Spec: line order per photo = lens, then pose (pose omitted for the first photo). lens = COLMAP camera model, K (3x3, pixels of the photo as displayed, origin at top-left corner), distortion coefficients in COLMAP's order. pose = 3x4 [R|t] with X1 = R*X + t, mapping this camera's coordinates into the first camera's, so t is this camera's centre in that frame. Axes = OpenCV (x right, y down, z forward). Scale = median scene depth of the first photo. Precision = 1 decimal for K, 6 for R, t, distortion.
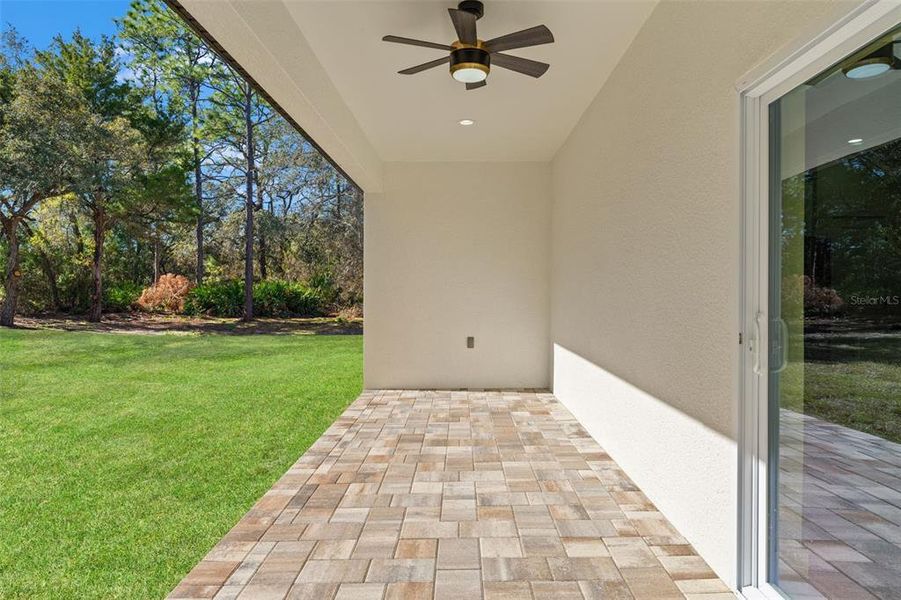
lens RADIAL K [[417.3, 0, 452.2], [0, 417.3, 297.7], [0, 0, 1]] dist [-0.001528, -0.000394]
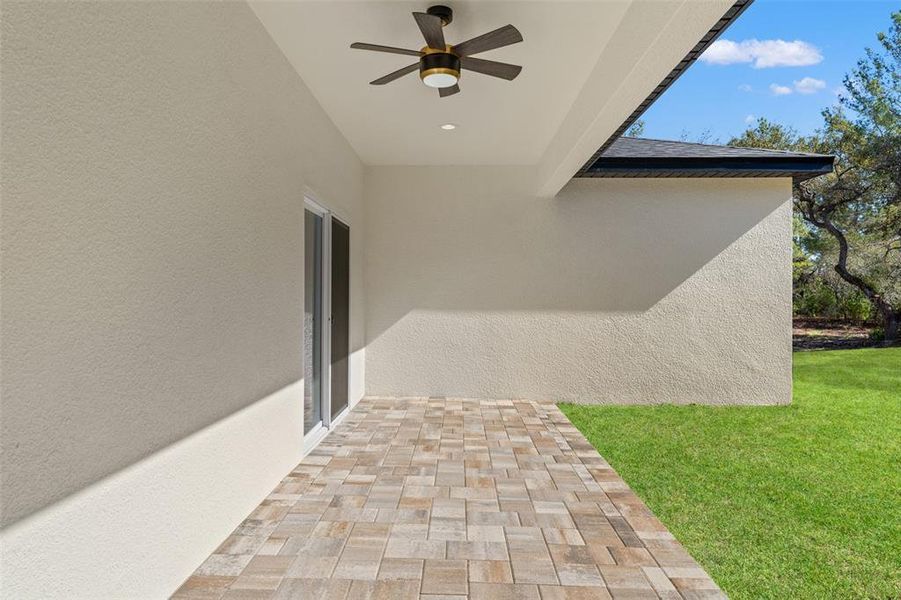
lens RADIAL K [[417.3, 0, 452.2], [0, 417.3, 297.7], [0, 0, 1]] dist [-0.001528, -0.000394]
pose [[-0.999976, -0.004113, -0.005509, 0.015143], [-0.004193, 0.999885, 0.014600, -0.031392], [0.005448, 0.014623, -0.999878, 2.007453]]
